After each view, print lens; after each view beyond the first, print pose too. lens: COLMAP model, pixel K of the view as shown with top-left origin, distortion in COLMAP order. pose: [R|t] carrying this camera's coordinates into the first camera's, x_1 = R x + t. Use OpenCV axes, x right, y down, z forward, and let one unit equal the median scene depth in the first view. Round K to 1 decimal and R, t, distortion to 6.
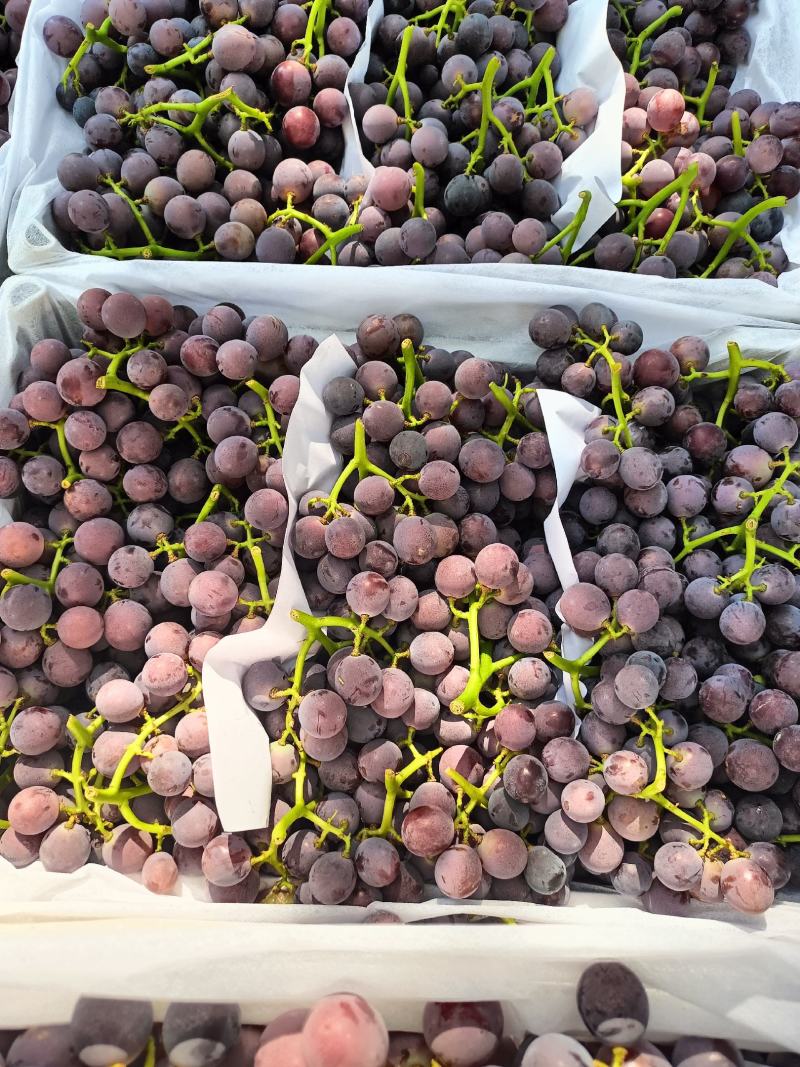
lens RADIAL K [[848.3, 0, 399.3], [0, 848.3, 532.9], [0, 0, 1]] dist [0.038178, -0.016943]
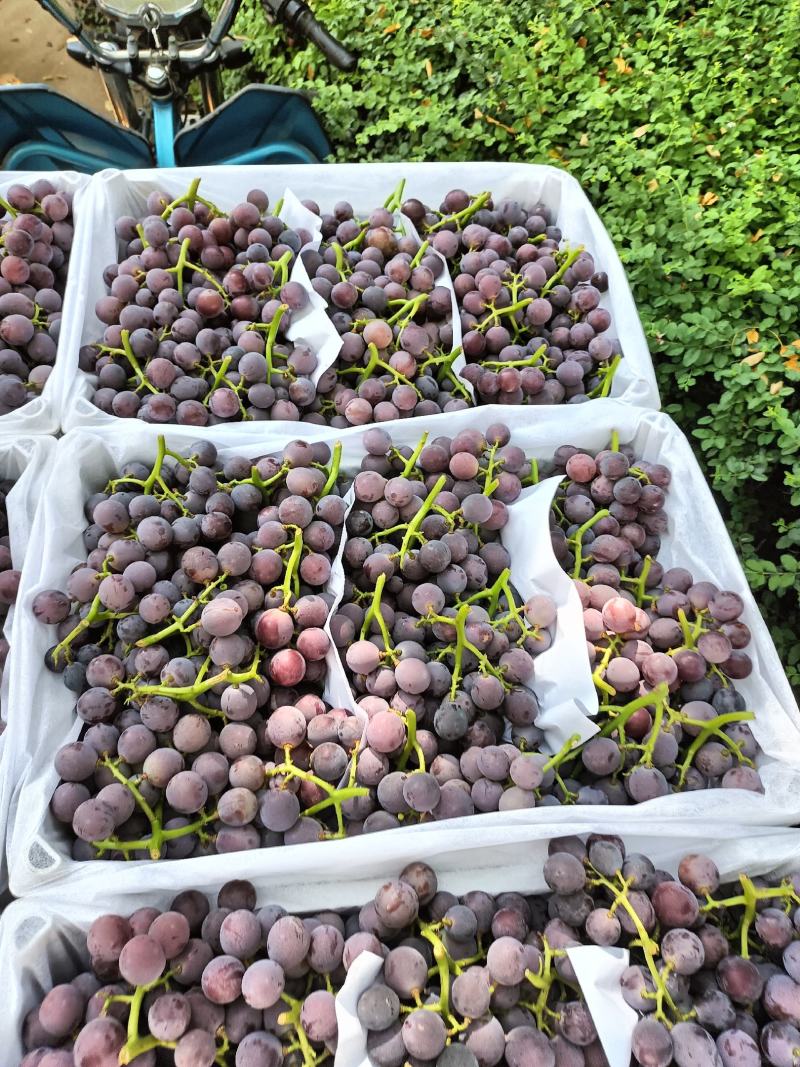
lens RADIAL K [[848.3, 0, 399.5], [0, 848.3, 533.1], [0, 0, 1]] dist [0.038178, -0.016943]
pose [[0.988572, -0.112434, 0.100422, -0.067478], [0.134183, 0.959879, -0.246225, -0.369315], [-0.068709, 0.256886, 0.963996, -0.062419]]
